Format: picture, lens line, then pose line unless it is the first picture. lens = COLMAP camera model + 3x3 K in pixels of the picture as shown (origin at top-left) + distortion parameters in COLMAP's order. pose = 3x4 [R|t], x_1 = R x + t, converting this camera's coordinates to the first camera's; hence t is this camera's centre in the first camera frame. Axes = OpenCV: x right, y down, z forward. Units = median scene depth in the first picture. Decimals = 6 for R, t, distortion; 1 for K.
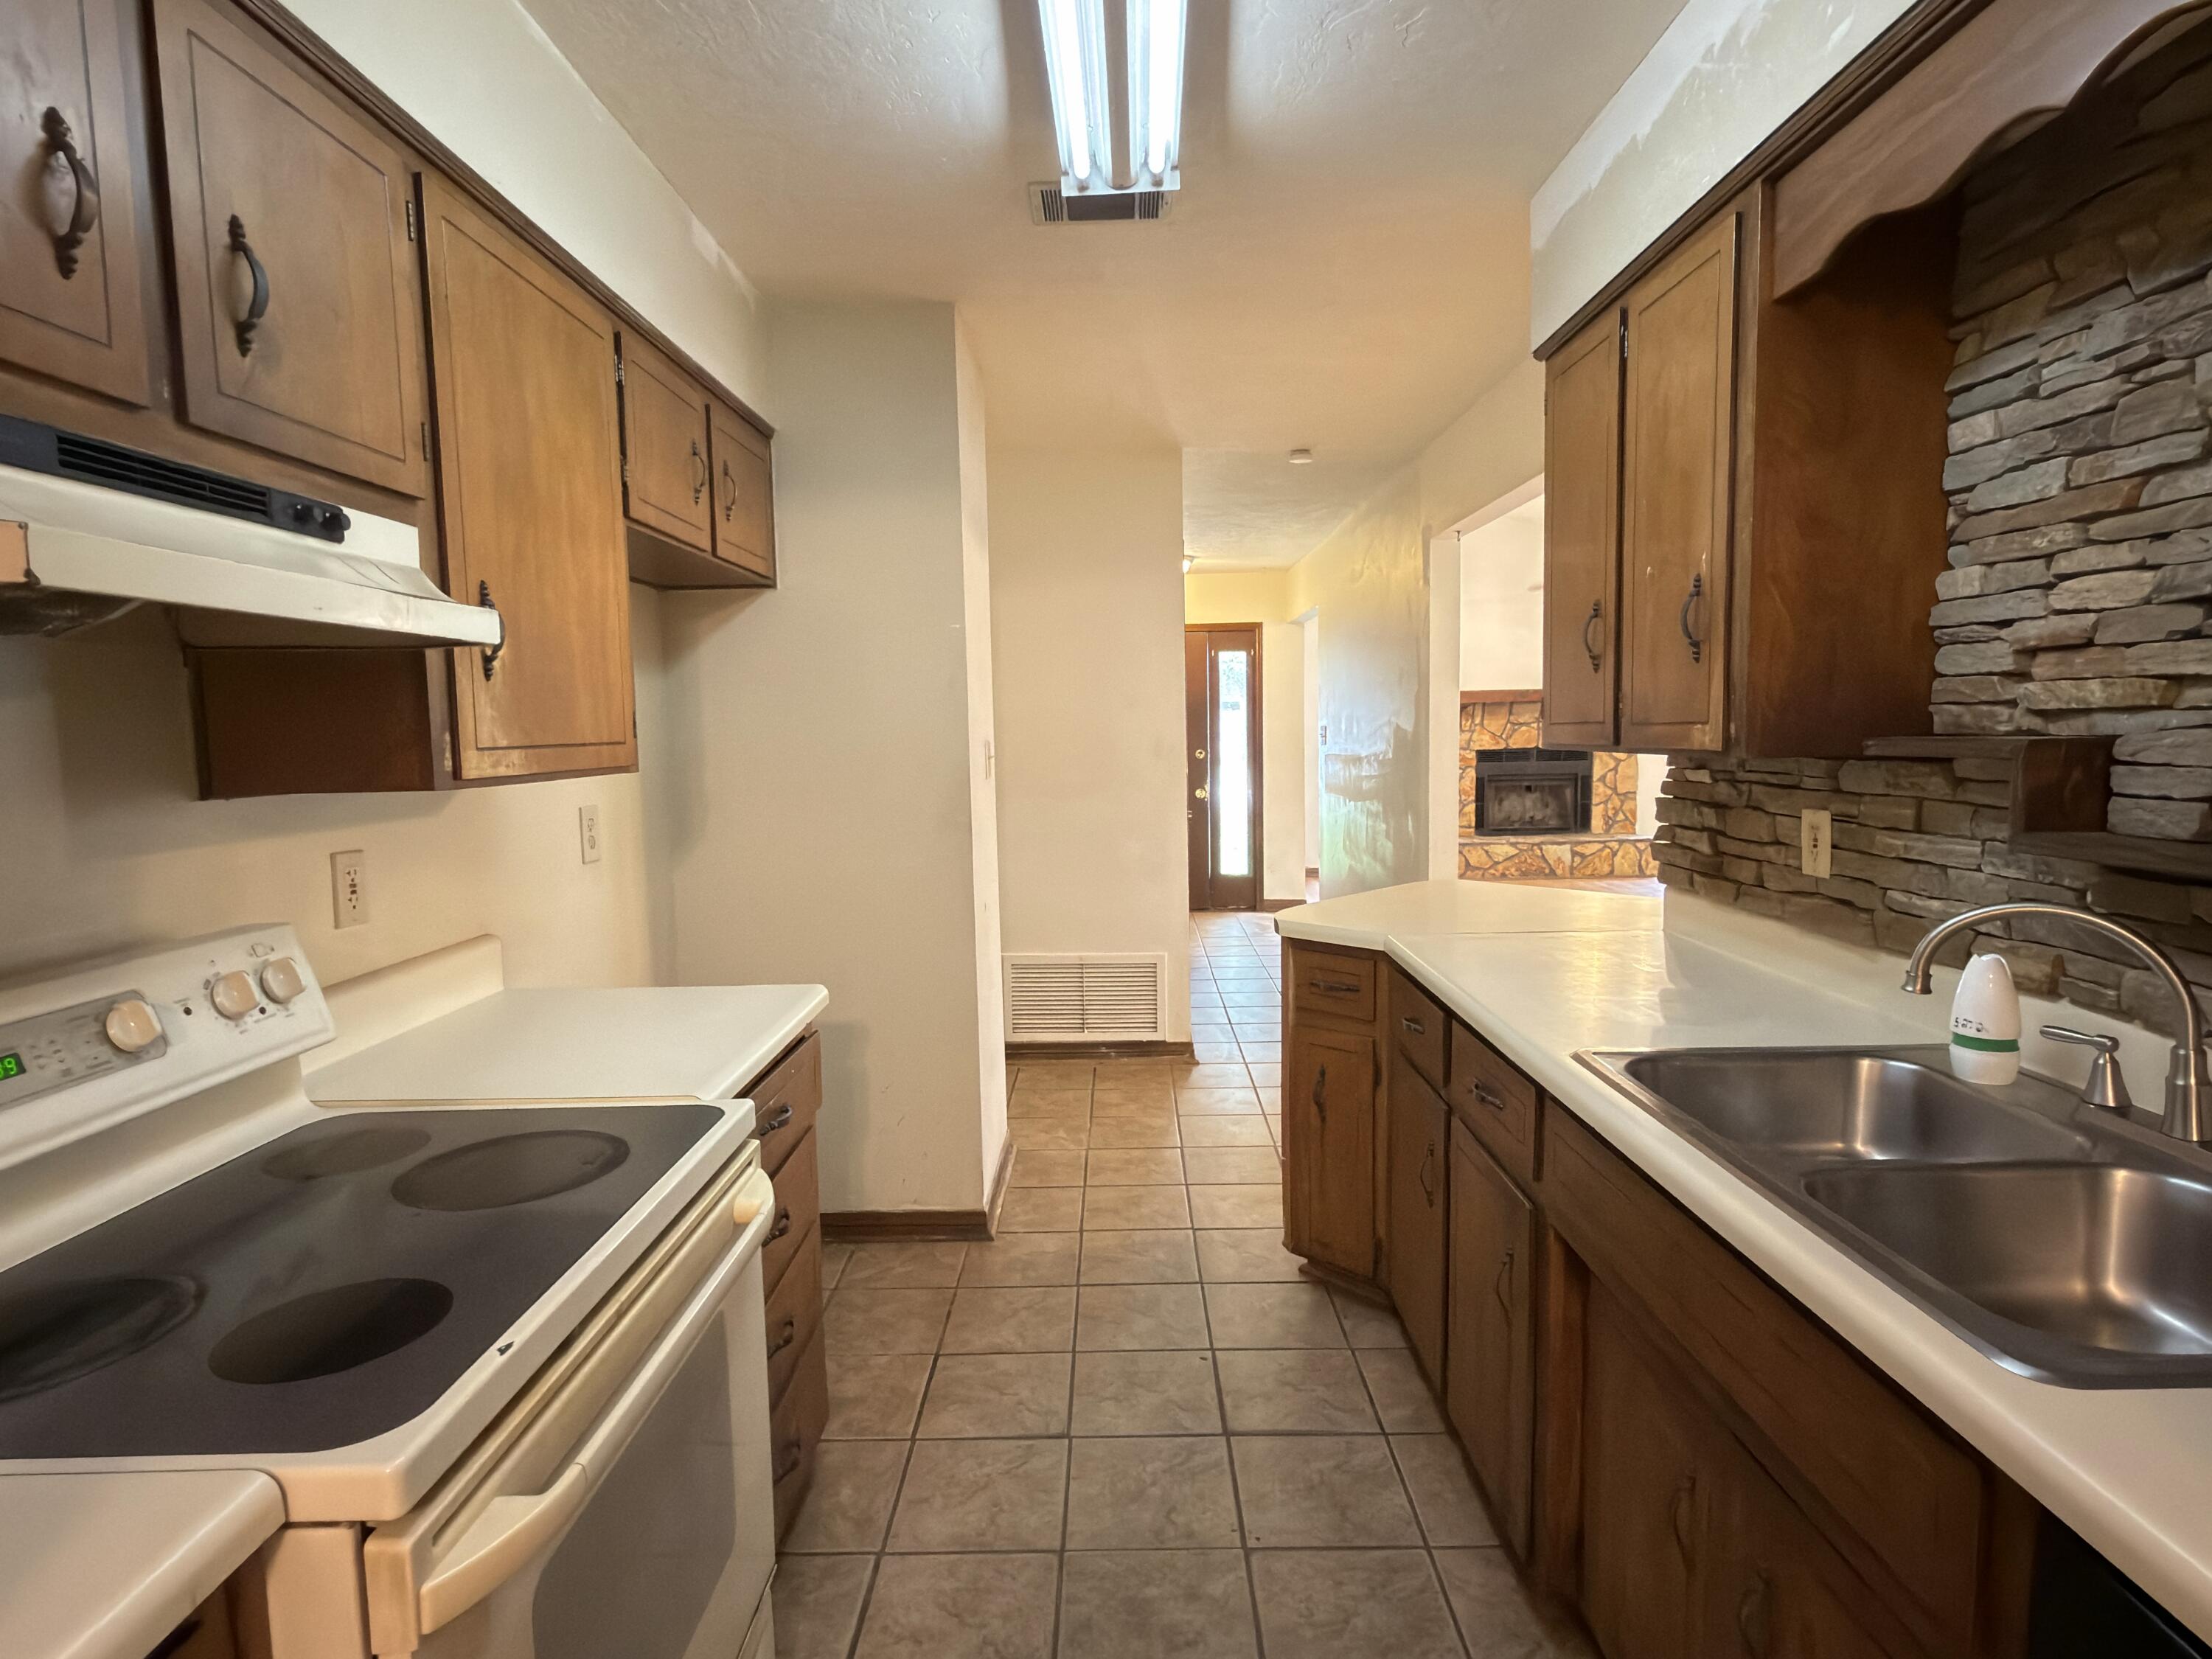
lens RADIAL K [[1150.0, 0, 1117.3], [0, 1150.0, 819.2], [0, 0, 1]] dist [0.000077, 0.000816]
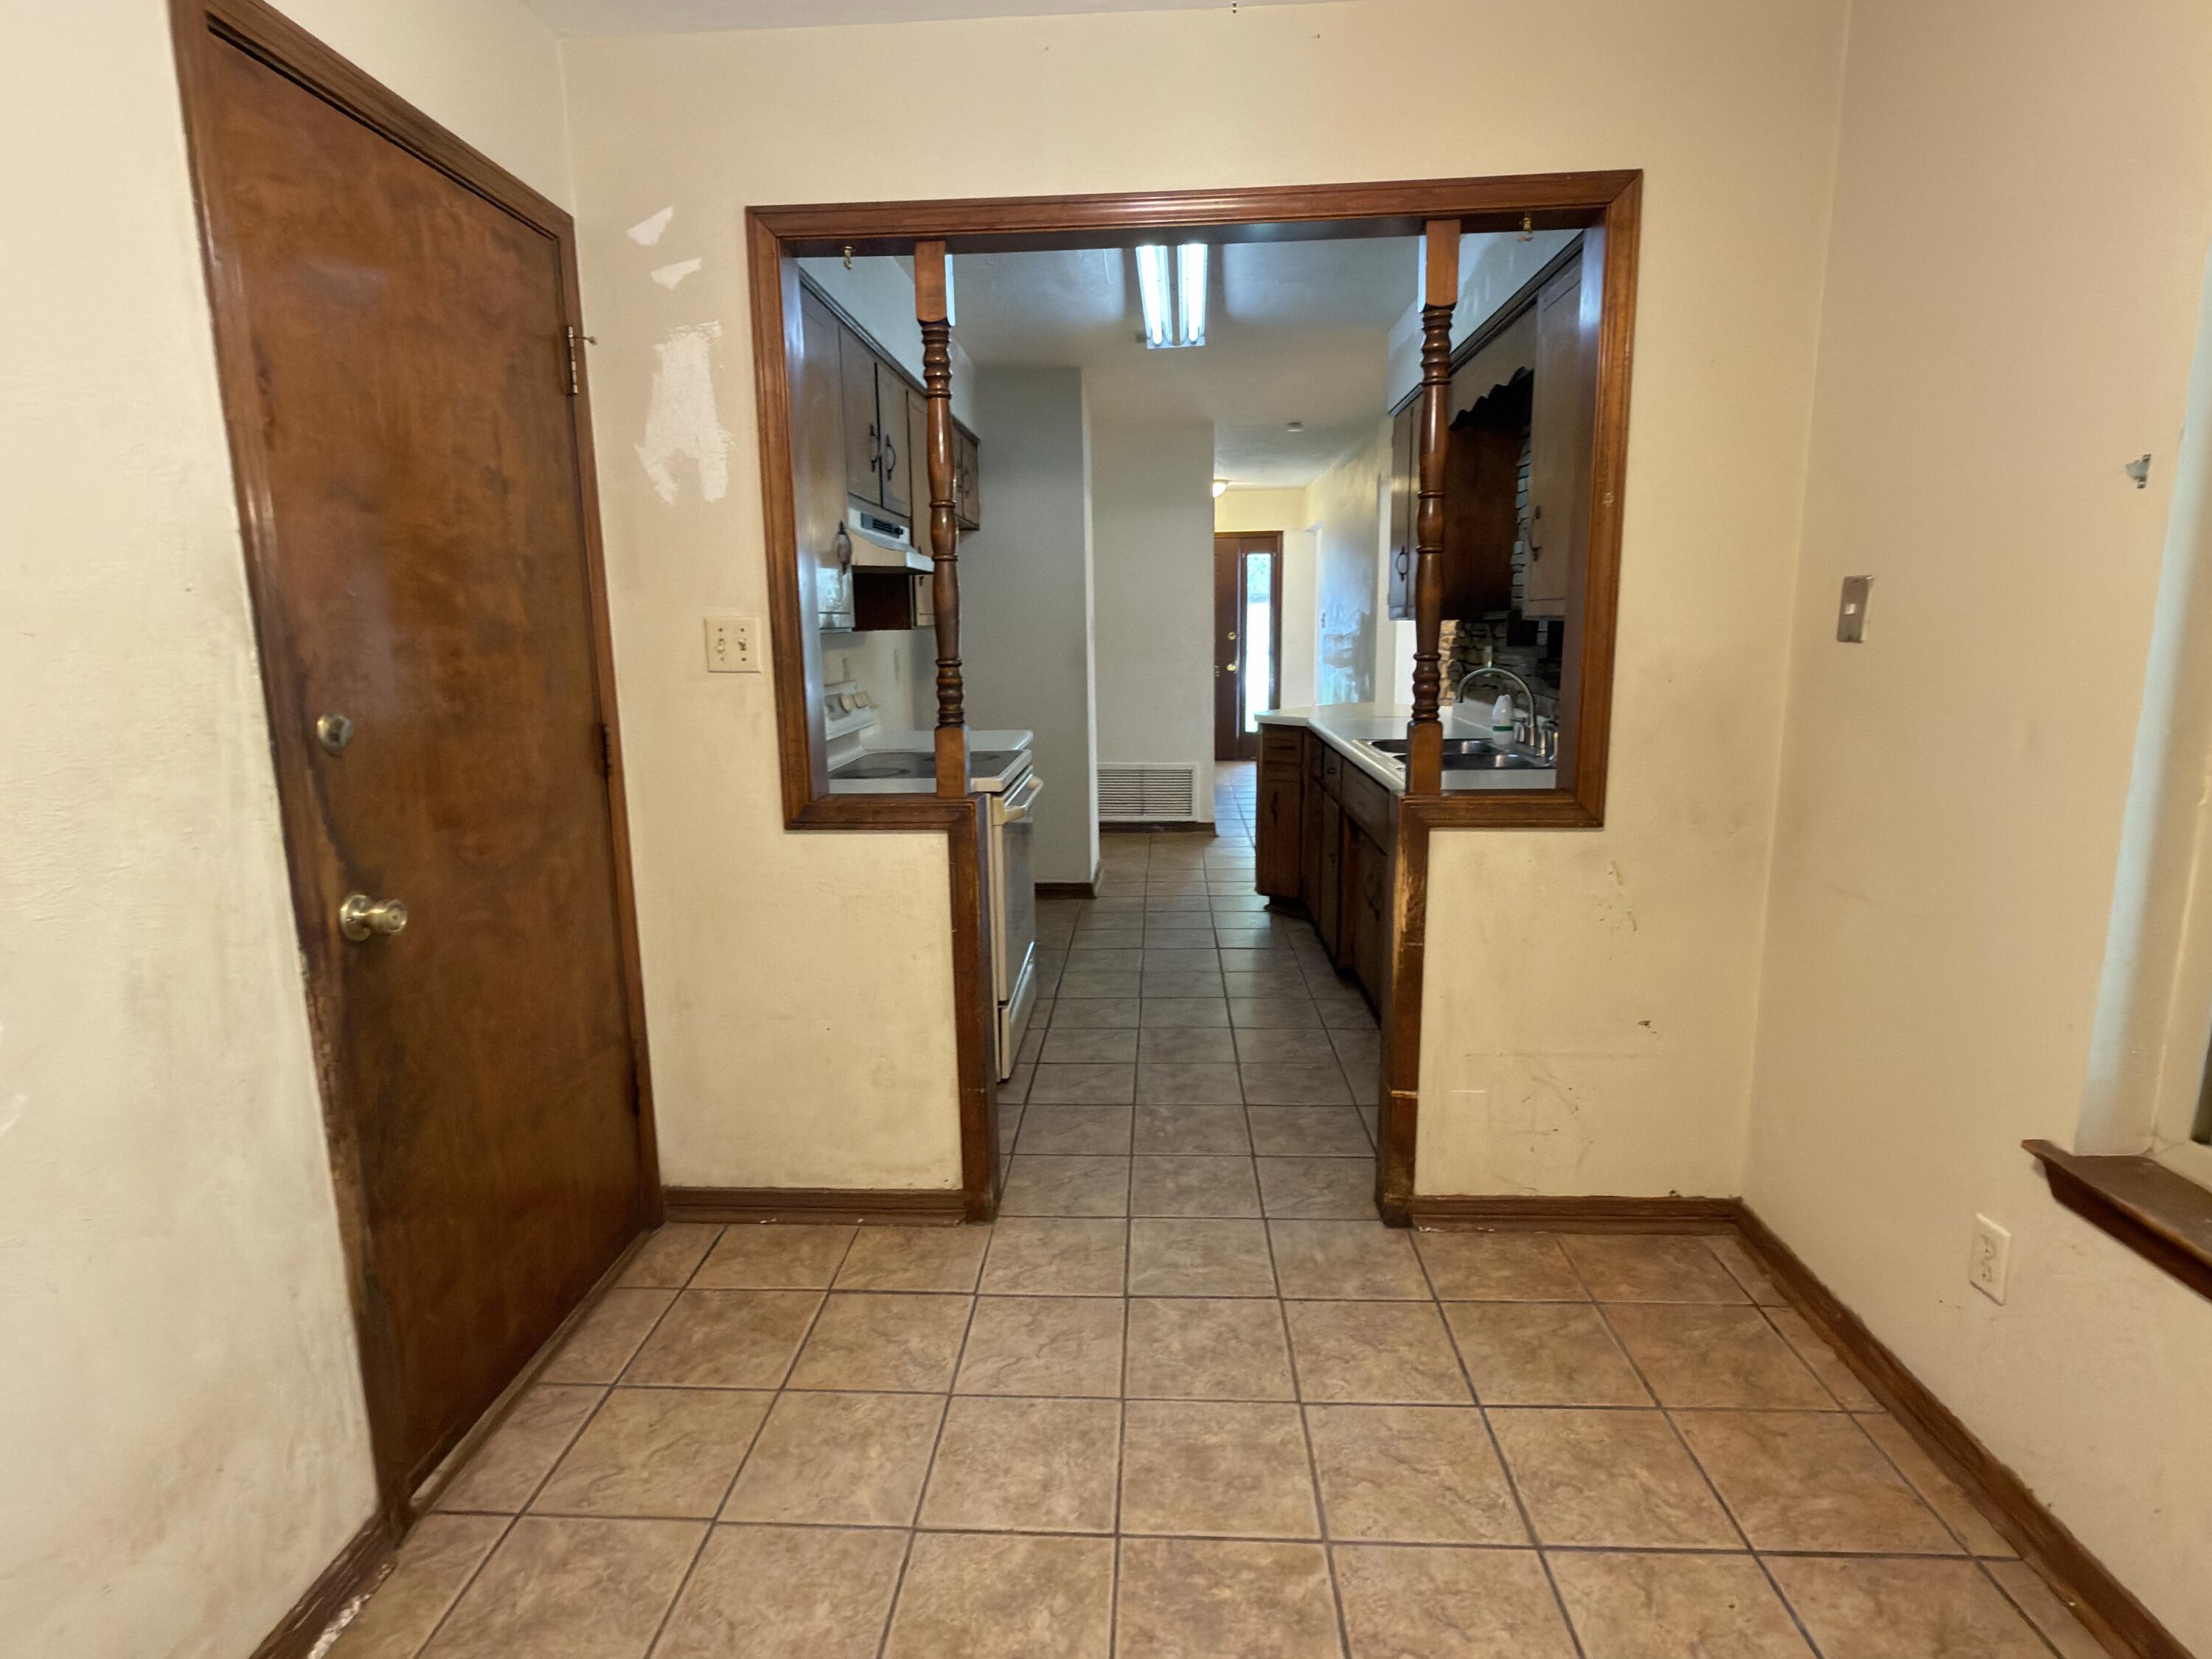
lens RADIAL K [[1150.0, 0, 1098.6], [0, 1150.0, 835.2], [0, 0, 1]] dist [0.000077, 0.000816]
pose [[0.998468, 0.013295, -0.053715, -0.010473], [-0.007581, 0.994422, 0.105205, 0.089335], [0.054814, -0.104637, 0.992999, -0.895266]]
